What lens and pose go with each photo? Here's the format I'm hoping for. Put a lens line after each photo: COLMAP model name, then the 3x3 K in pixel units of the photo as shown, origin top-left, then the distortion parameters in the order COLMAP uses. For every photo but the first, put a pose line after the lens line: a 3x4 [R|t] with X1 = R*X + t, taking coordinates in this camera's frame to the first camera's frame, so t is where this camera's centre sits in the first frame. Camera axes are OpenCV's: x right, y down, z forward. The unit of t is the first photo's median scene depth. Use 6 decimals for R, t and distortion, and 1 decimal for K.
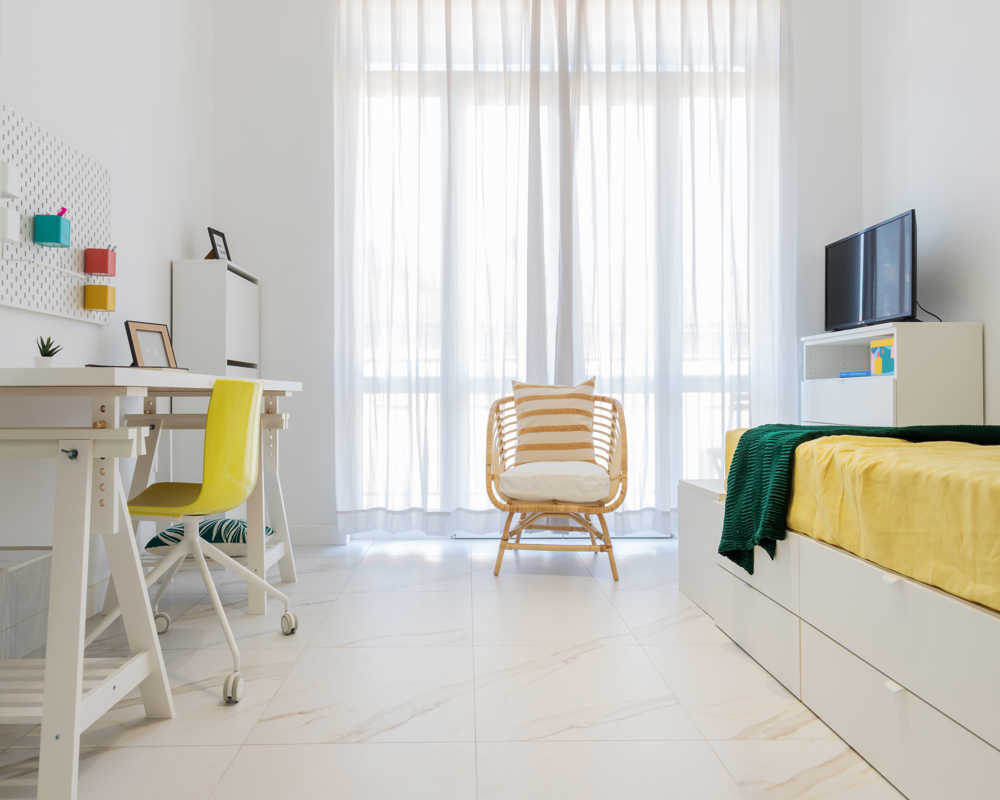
lens RADIAL K [[587.6, 0, 467.7], [0, 587.6, 385.9], [0, 0, 1]] dist [0.000579, 0.002781]
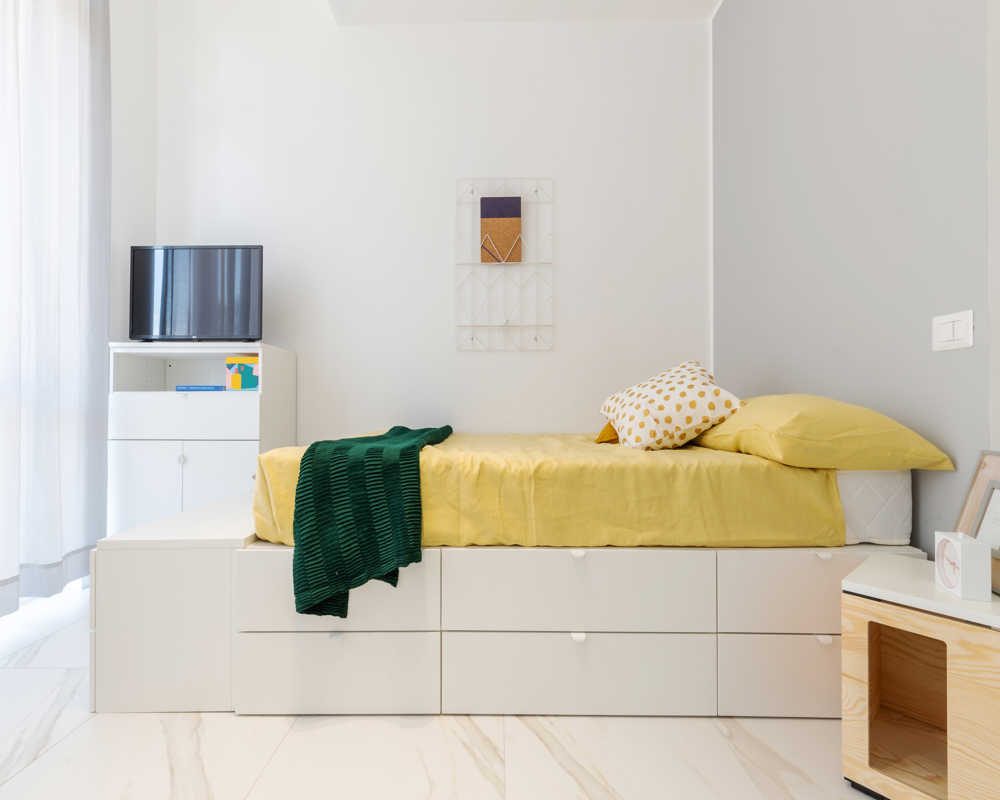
lens RADIAL K [[455.7, 0, 498.7], [0, 455.7, 409.6], [0, 0, 1]] dist [-0.005733, -0.001129]
pose [[0.017596, 0.003357, 0.999840, -0.123039], [-0.018434, 0.999825, -0.003033, 0.011127], [-0.999675, -0.018378, 0.017655, 0.530003]]
